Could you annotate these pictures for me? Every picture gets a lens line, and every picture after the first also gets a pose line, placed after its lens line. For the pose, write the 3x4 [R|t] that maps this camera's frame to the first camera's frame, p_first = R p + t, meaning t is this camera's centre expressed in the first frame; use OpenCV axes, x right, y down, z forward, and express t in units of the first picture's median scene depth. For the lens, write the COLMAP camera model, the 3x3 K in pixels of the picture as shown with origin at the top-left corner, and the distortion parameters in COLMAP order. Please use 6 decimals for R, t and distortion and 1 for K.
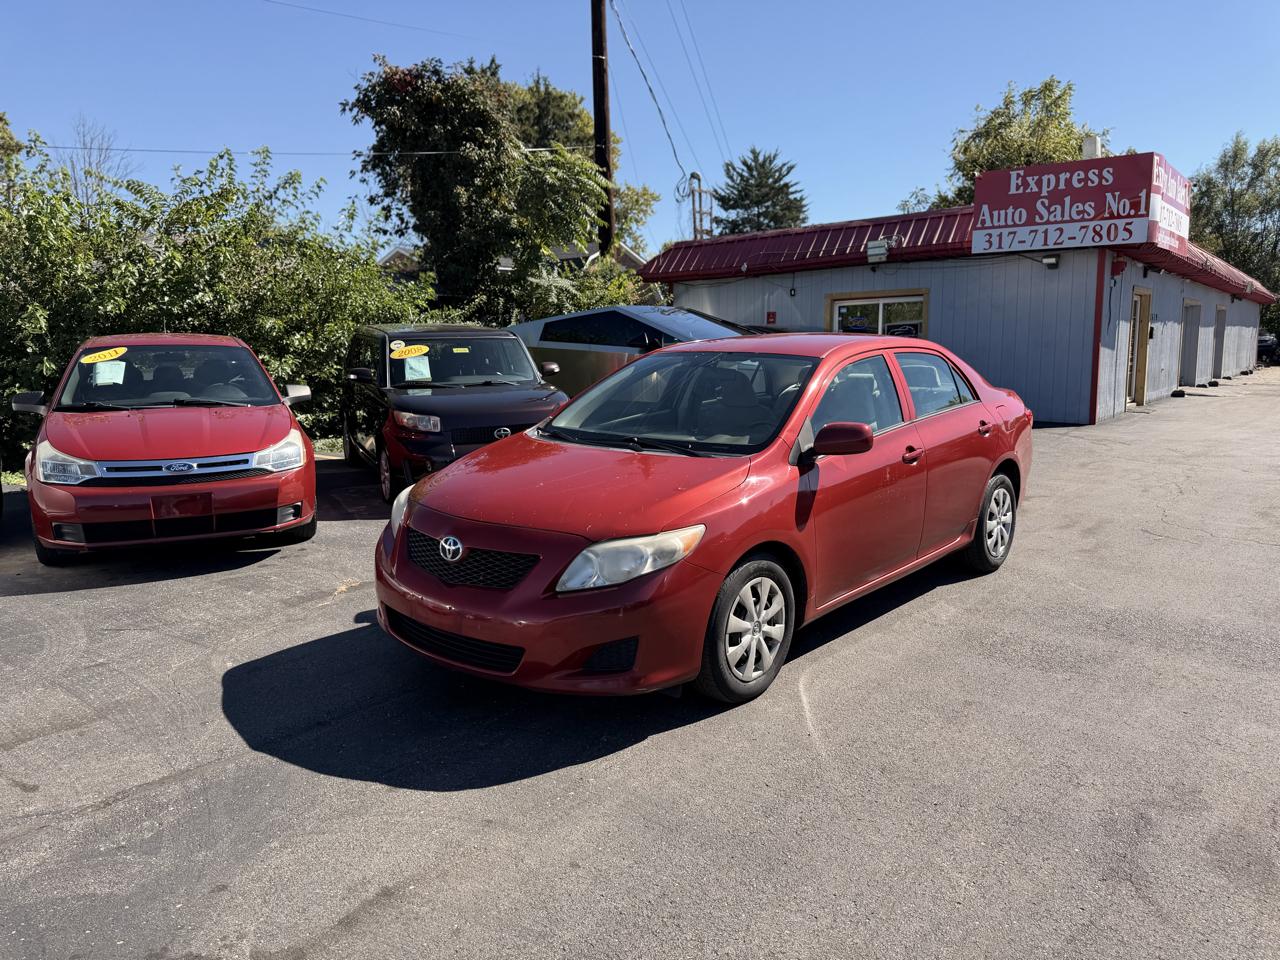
lens RADIAL K [[907.3, 0, 638.5], [0, 907.3, 479.3], [0, 0, 1]] dist [0.020035, -0.027017]
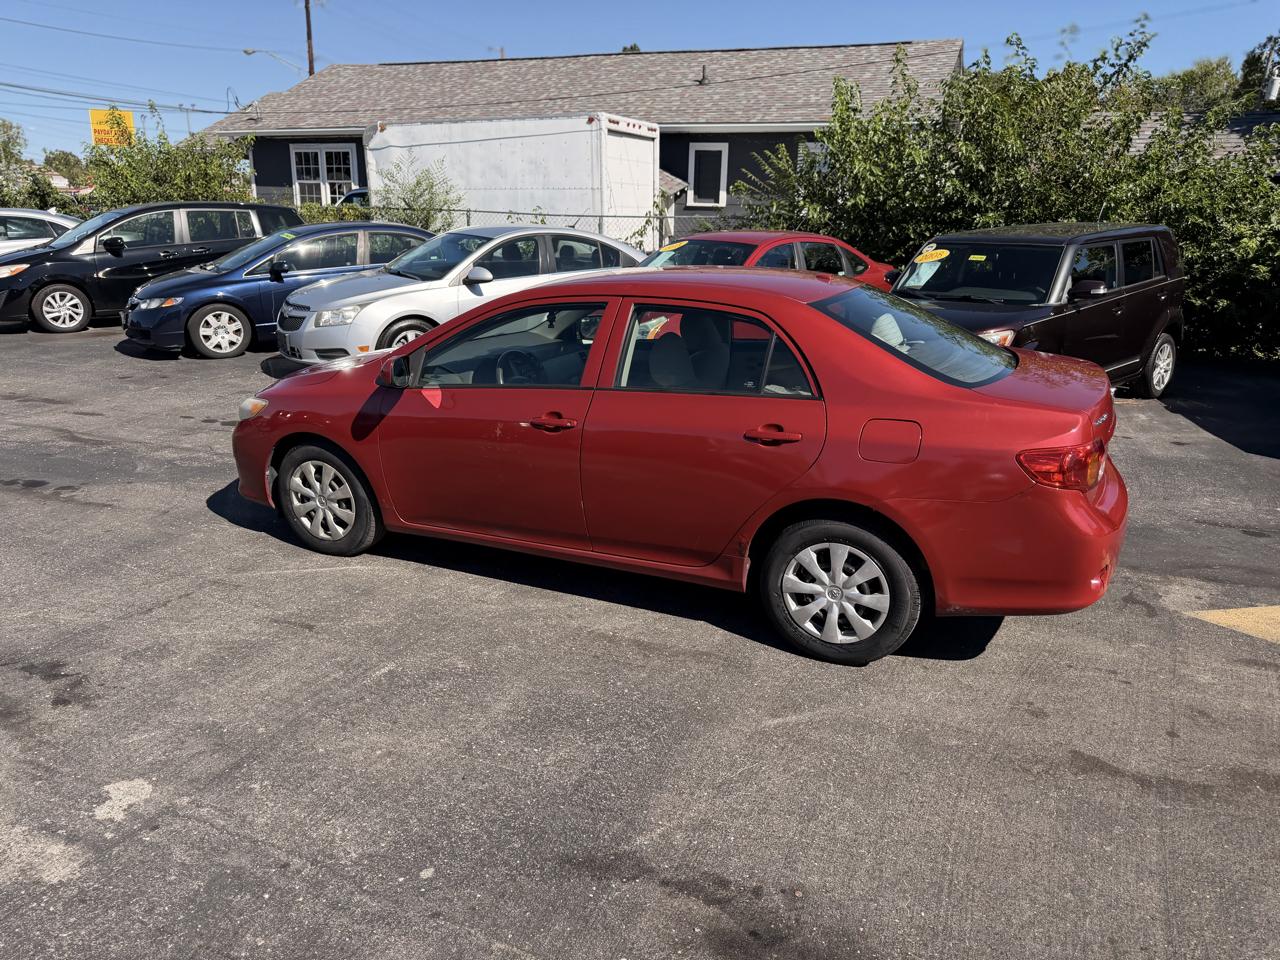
lens RADIAL K [[907.3, 0, 642.4], [0, 907.3, 484.2], [0, 0, 1]] dist [0.020035, -0.027017]
pose [[0.283999, 0.296188, -0.911930, 0.378035], [-0.166205, 0.951901, 0.257409, -0.069019], [0.944309, 0.078463, 0.319567, 0.273600]]
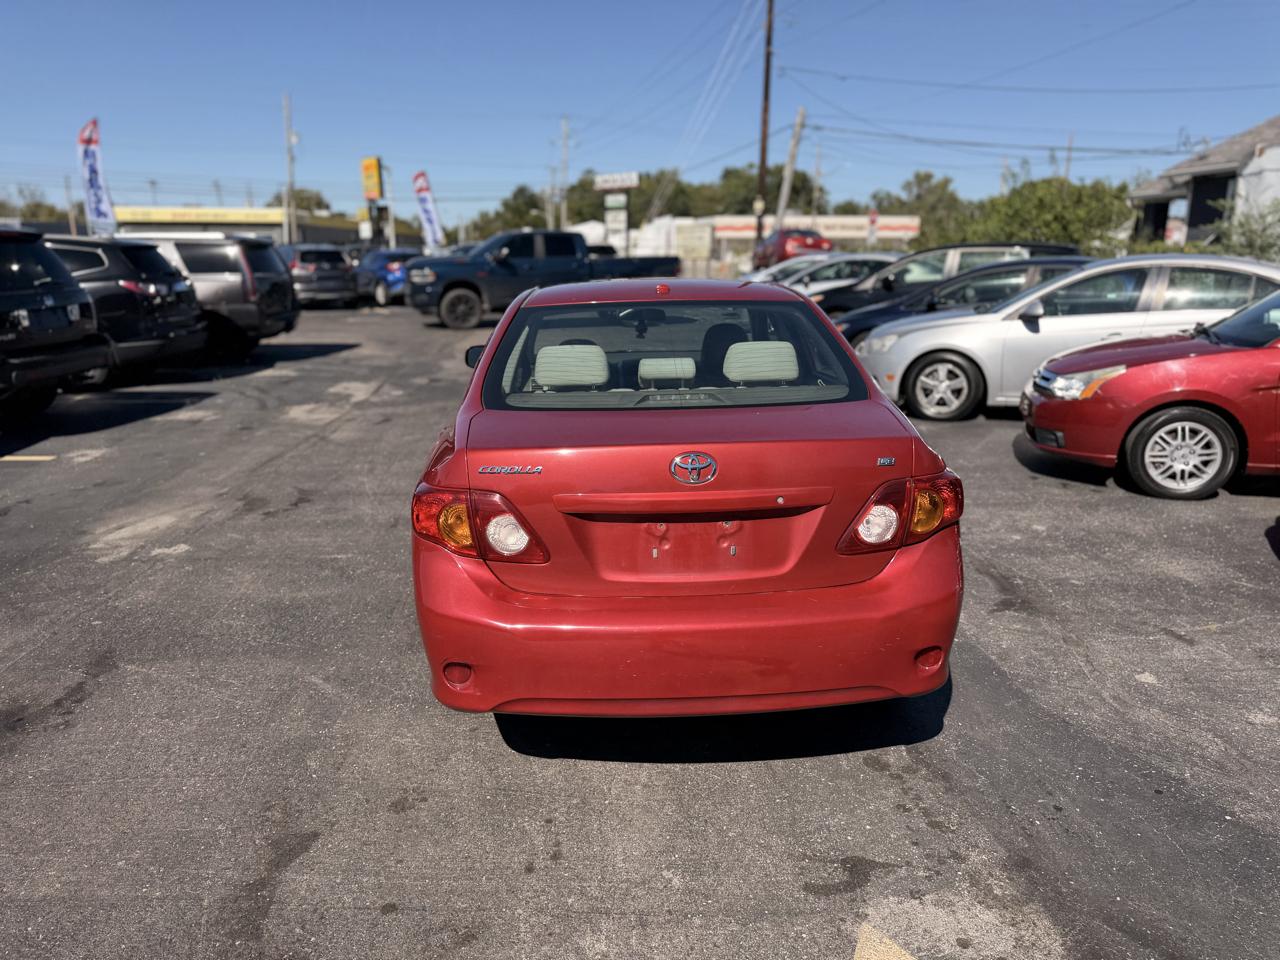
lens RADIAL K [[907.3, 0, 643.2], [0, 907.3, 483.4], [0, 0, 1]] dist [0.020035, -0.027017]
pose [[-0.717548, 0.186150, -0.671173, 0.284526], [-0.093221, 0.929287, 0.357400, -0.106146], [0.690243, 0.319019, -0.649455, 0.601734]]
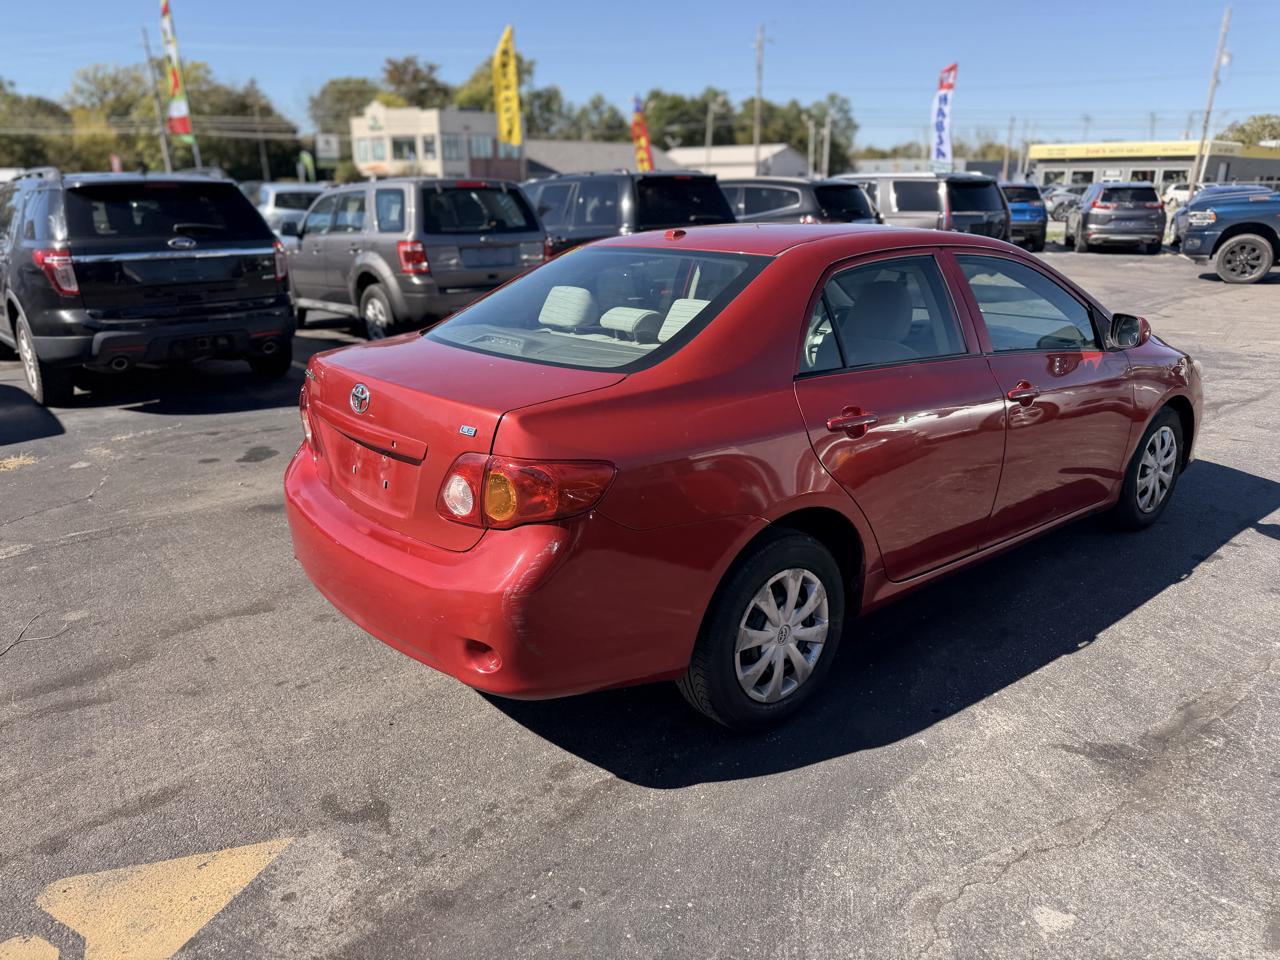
lens RADIAL K [[907.3, 0, 644.0], [0, 907.3, 475.8], [0, 0, 1]] dist [0.020035, -0.027017]
pose [[-0.989323, -0.025207, 0.143541, 0.071805], [0.040154, 0.899659, 0.434744, -0.113756], [-0.140096, 0.435866, -0.889041, 0.663494]]
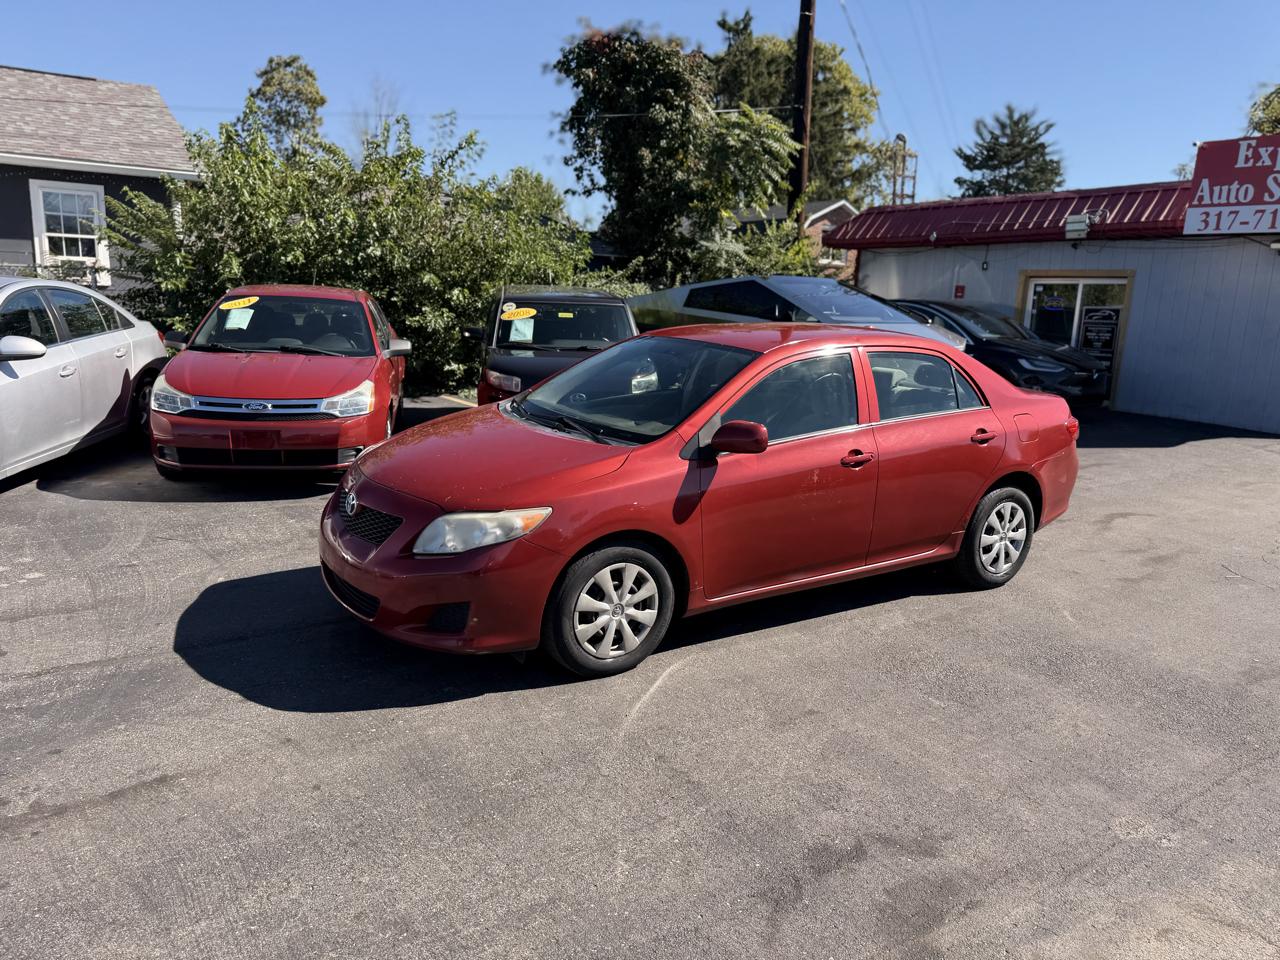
lens RADIAL K [[907.3, 0, 642.3], [0, 907.3, 483.2], [0, 0, 1]] dist [0.020035, -0.027017]
pose [[0.963768, 0.103875, -0.245686, 0.108046], [-0.091567, 0.993927, 0.061033, -0.013114], [0.250534, -0.036325, 0.967426, -0.000601]]
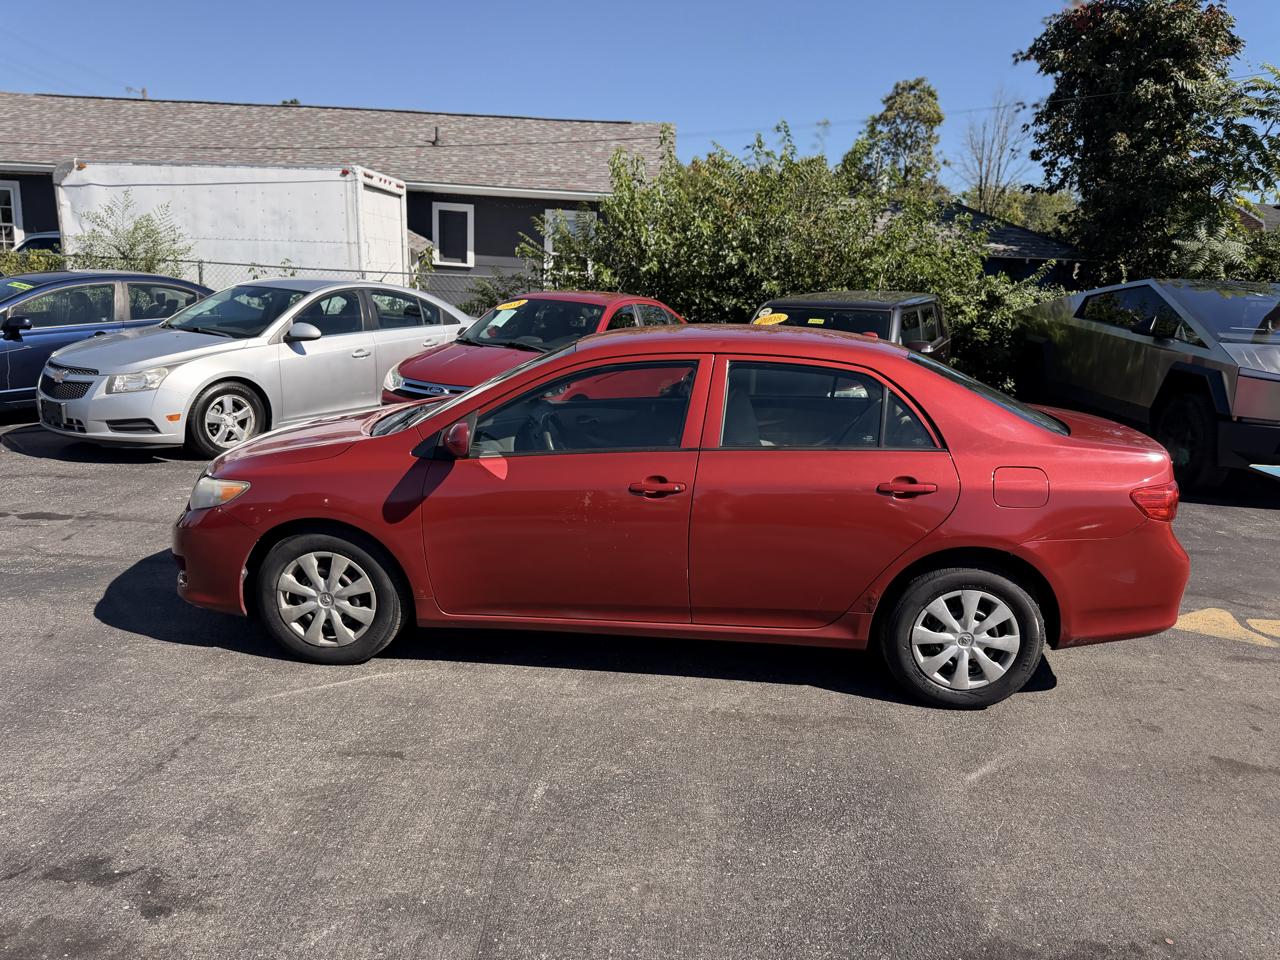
lens RADIAL K [[907.3, 0, 644.5], [0, 907.3, 467.6], [0, 0, 1]] dist [0.020035, -0.027017]
pose [[0.604532, 0.198974, -0.771331, 0.303748], [-0.173203, 0.977968, 0.116530, -0.045209], [0.777523, 0.063151, 0.625676, 0.167278]]
